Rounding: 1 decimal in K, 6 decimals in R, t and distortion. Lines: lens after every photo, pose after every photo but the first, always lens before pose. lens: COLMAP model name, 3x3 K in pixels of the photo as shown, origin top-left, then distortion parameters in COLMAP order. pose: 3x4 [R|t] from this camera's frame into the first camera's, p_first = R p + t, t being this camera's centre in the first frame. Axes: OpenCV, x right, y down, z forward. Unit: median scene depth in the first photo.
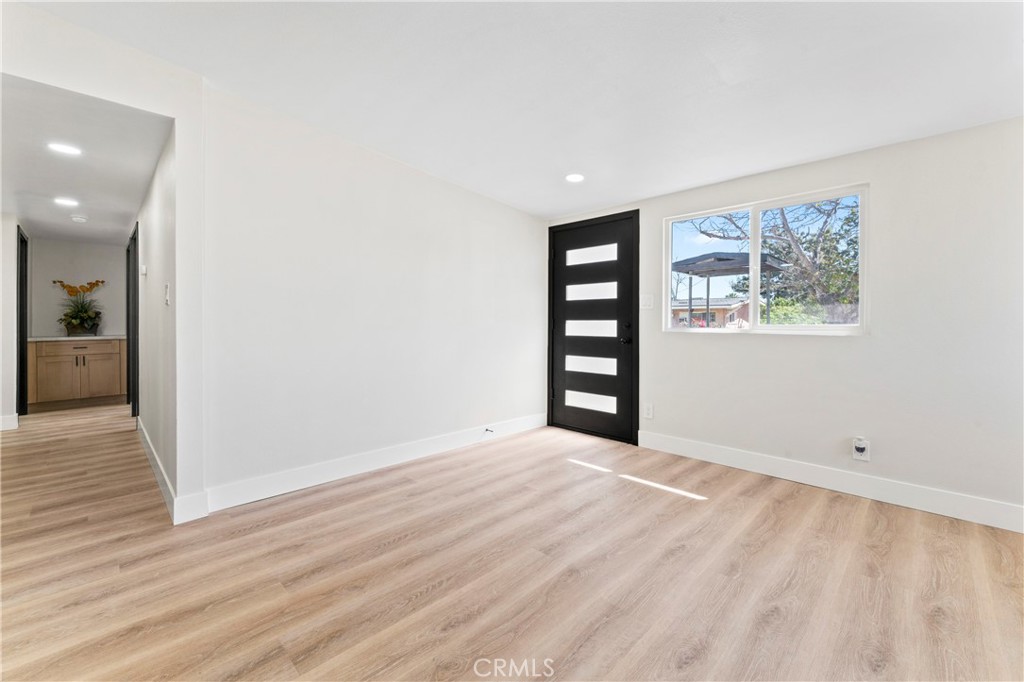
lens RADIAL K [[417.4, 0, 506.5], [0, 417.4, 323.0], [0, 0, 1]] dist [-0.001763, -0.000022]
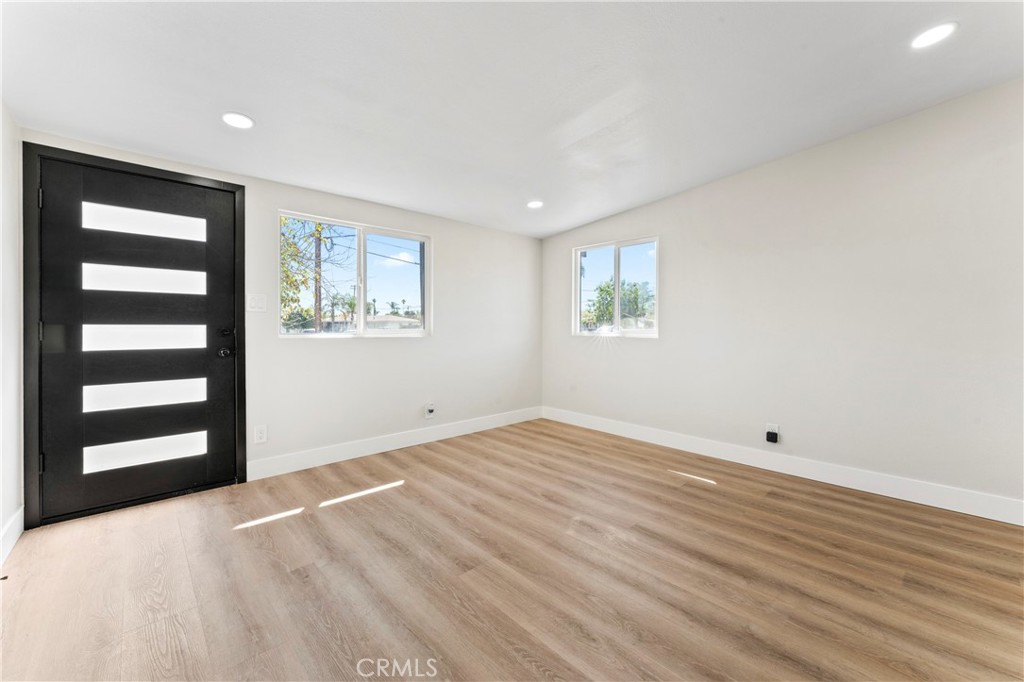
lens RADIAL K [[414.0, 0, 506.6], [0, 414.0, 327.8], [0, 0, 1]] dist [-0.000457, -0.000047]
pose [[0.036639, -0.004252, 0.999320, -0.521788], [0.000572, 0.999991, 0.004234, -0.005174], [-0.999328, 0.000416, 0.036641, 0.537761]]
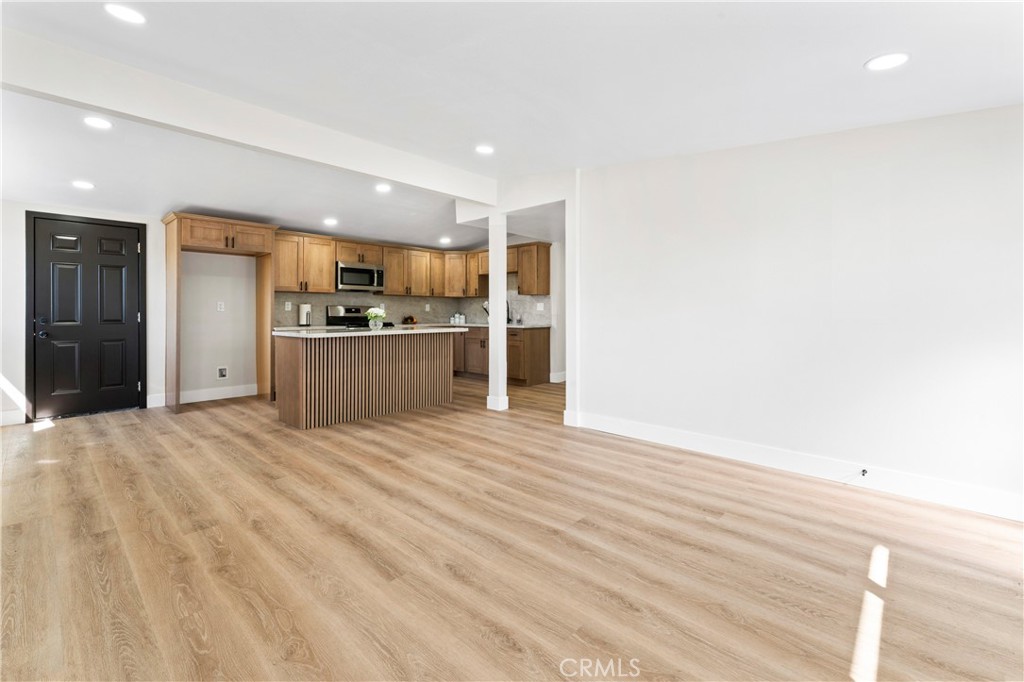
lens RADIAL K [[440.3, 0, 507.3], [0, 440.3, 312.2], [0, 0, 1]] dist [-0.002512, -0.000141]
pose [[0.043034, -0.001387, -0.999073, 0.760987], [-0.002660, 0.999995, -0.001503, 0.000489], [0.999070, 0.002722, 0.043030, 0.461763]]
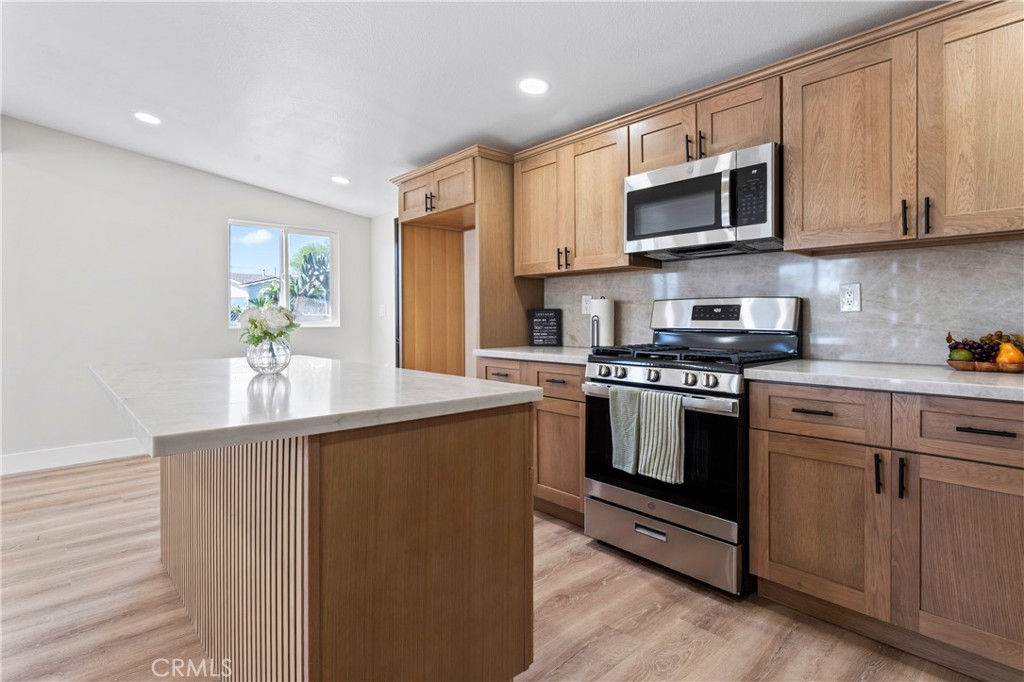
lens RADIAL K [[520.0, 0, 510.6], [0, 520.0, 317.9], [0, 0, 1]] dist [-0.001381, -0.000385]
pose [[-0.999115, 0.004664, 0.041809, -1.050020], [0.004859, 0.999978, 0.004550, -0.004458], [-0.041787, 0.004749, -0.999115, 0.645308]]
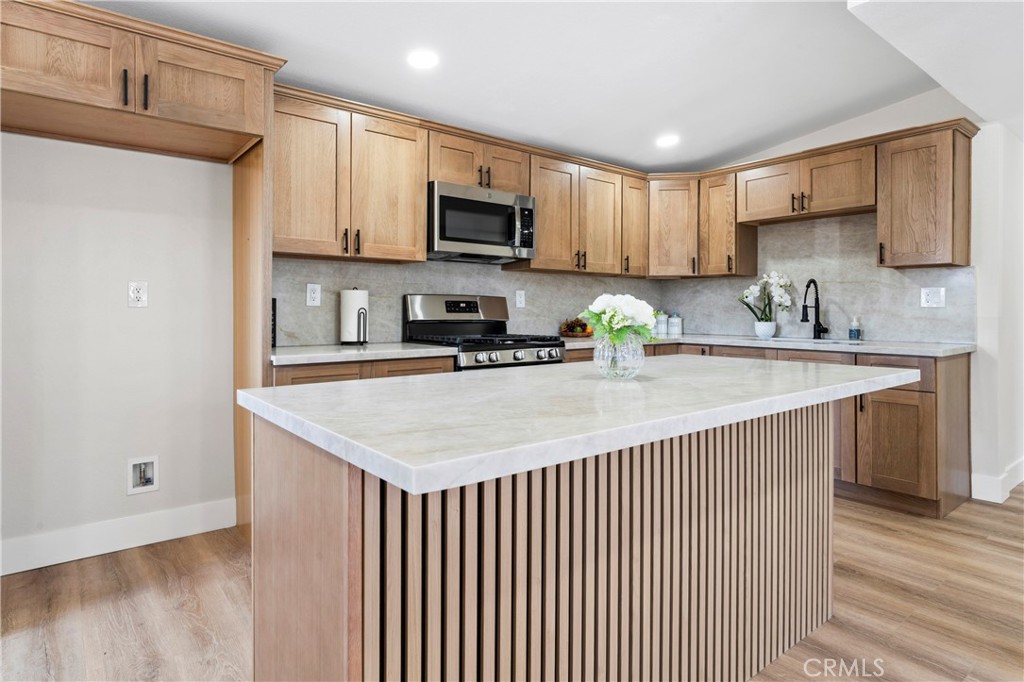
lens RADIAL K [[566.6, 0, 509.9], [0, 566.6, 310.7], [0, 0, 1]] dist [0.002125, 0.000073]
pose [[-0.103742, 0.000307, -0.994604, -0.243009], [-0.005860, 0.999982, 0.000920, -0.001611], [0.994587, 0.005924, -0.103738, 0.034762]]
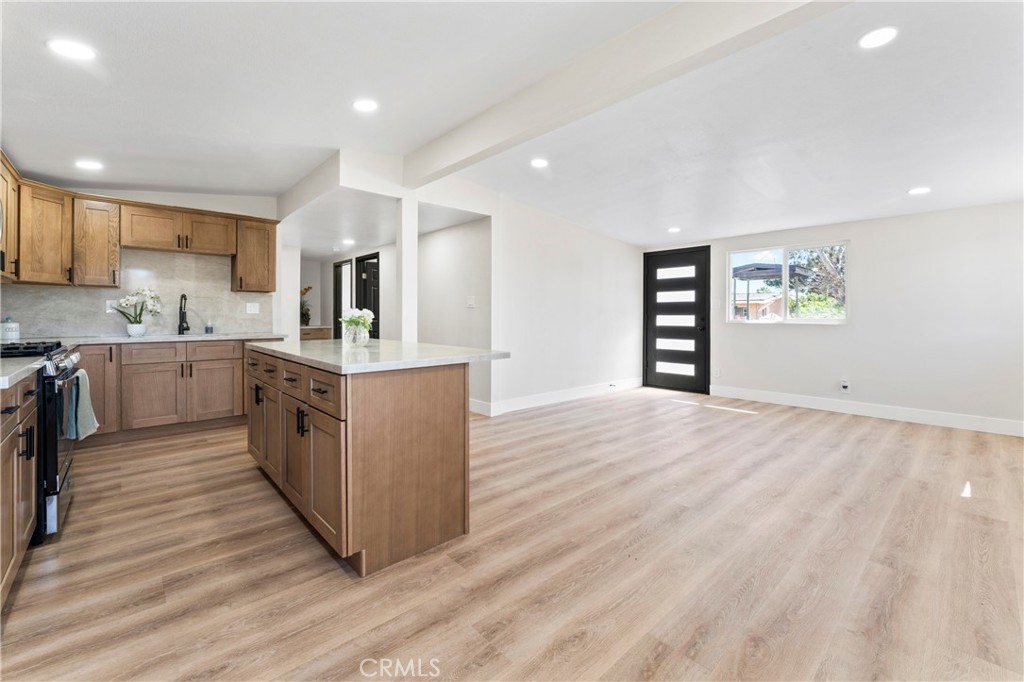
lens RADIAL K [[425.8, 0, 507.4], [0, 425.8, 317.9], [0, 0, 1]] dist [-0.001264, -0.000111]
pose [[0.998976, 0.000803, -0.045227, -0.429109], [-0.000726, 0.999998, 0.001719, 0.000463], [0.045228, -0.001684, 0.998975, -0.733916]]
